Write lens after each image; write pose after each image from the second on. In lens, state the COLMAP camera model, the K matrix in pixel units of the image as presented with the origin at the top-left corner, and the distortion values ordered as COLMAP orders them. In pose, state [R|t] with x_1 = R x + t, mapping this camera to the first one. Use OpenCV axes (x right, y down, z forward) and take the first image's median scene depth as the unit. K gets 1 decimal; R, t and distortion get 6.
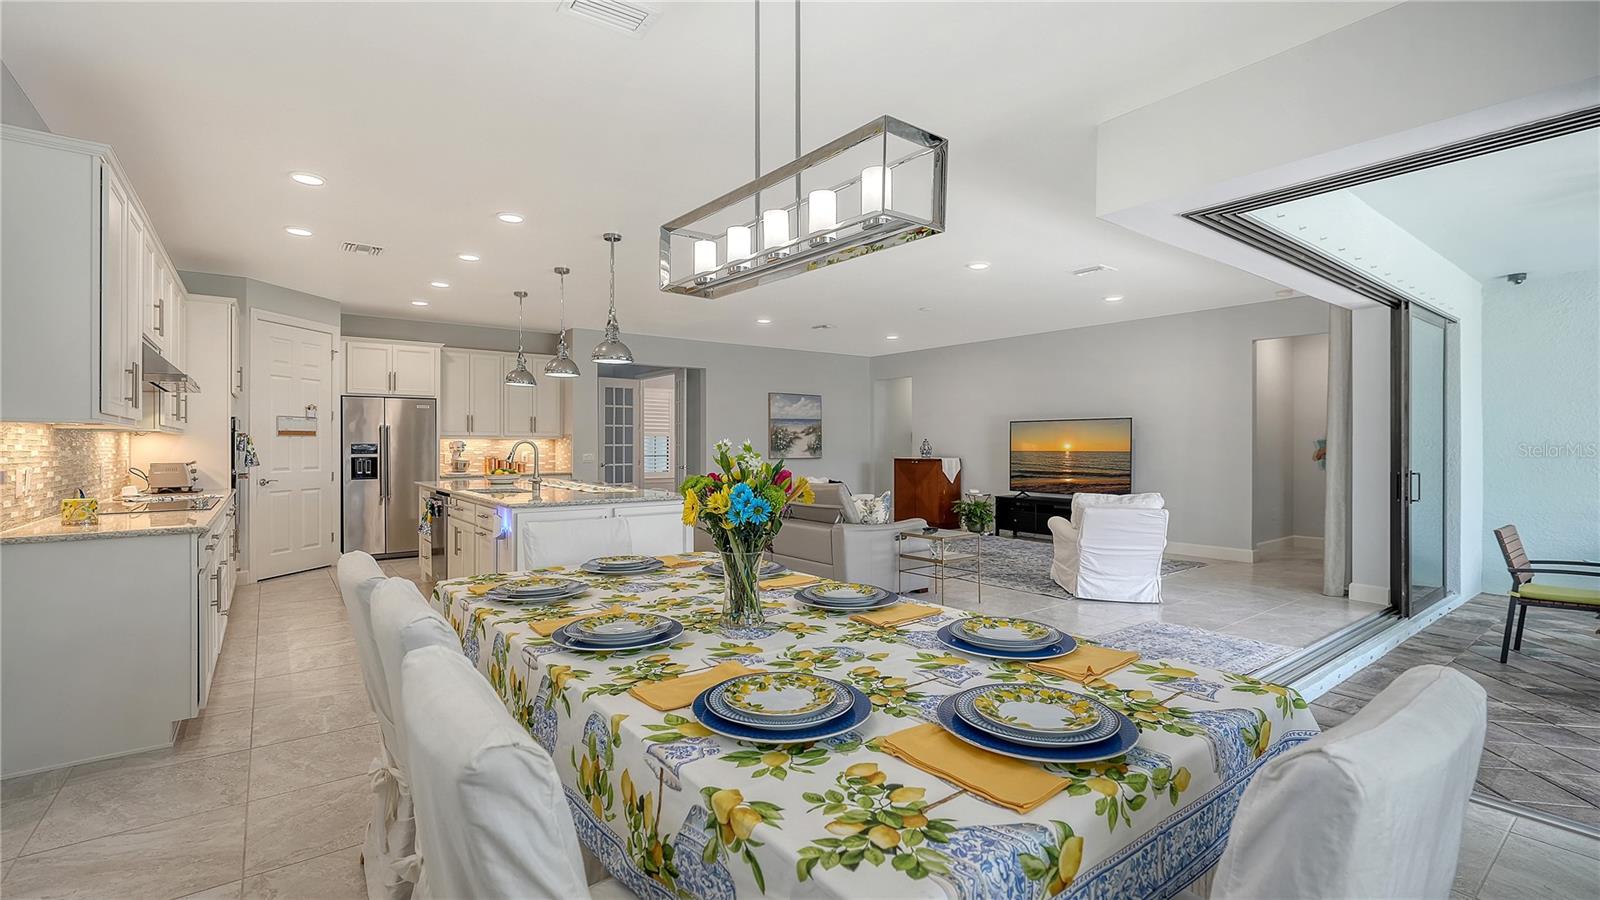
lens RADIAL K [[662.2, 0, 770.2], [0, 662.2, 440.1], [0, 0, 1]] dist [0.003722, 0.000005]
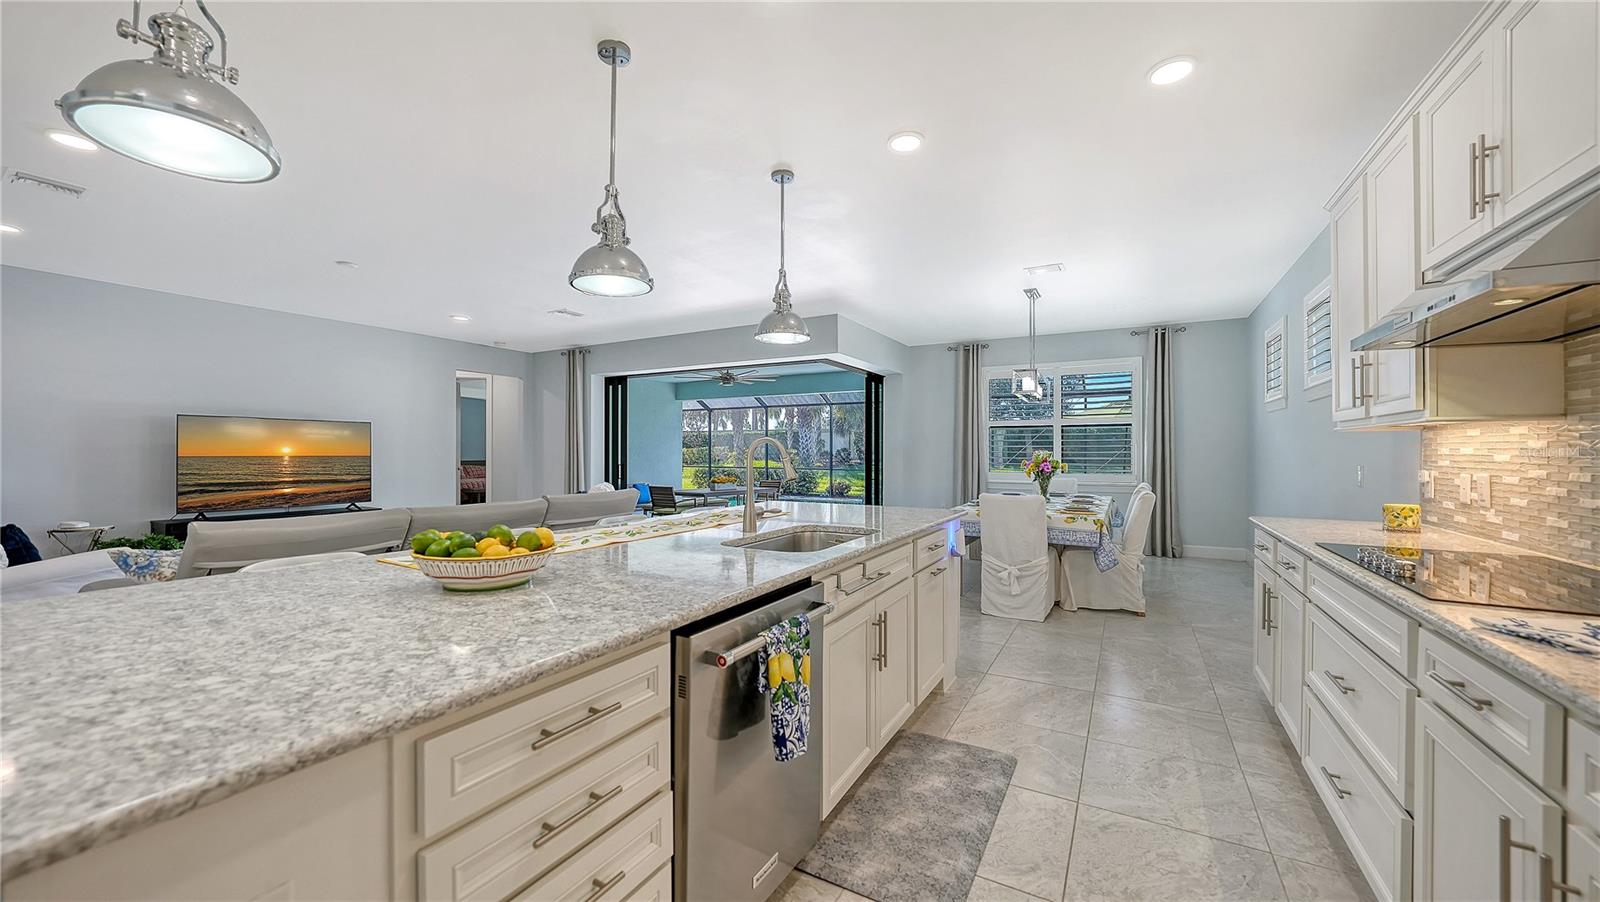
lens RADIAL K [[576.2, 0, 798.1], [0, 576.2, 453.8], [0, 0, 1]] dist [-0.000160, -0.000015]
pose [[-0.387765, -0.002380, 0.921755, -0.528983], [-0.011056, 0.999937, -0.002070, 0.009393], [-0.921692, -0.010994, -0.387767, 0.768225]]
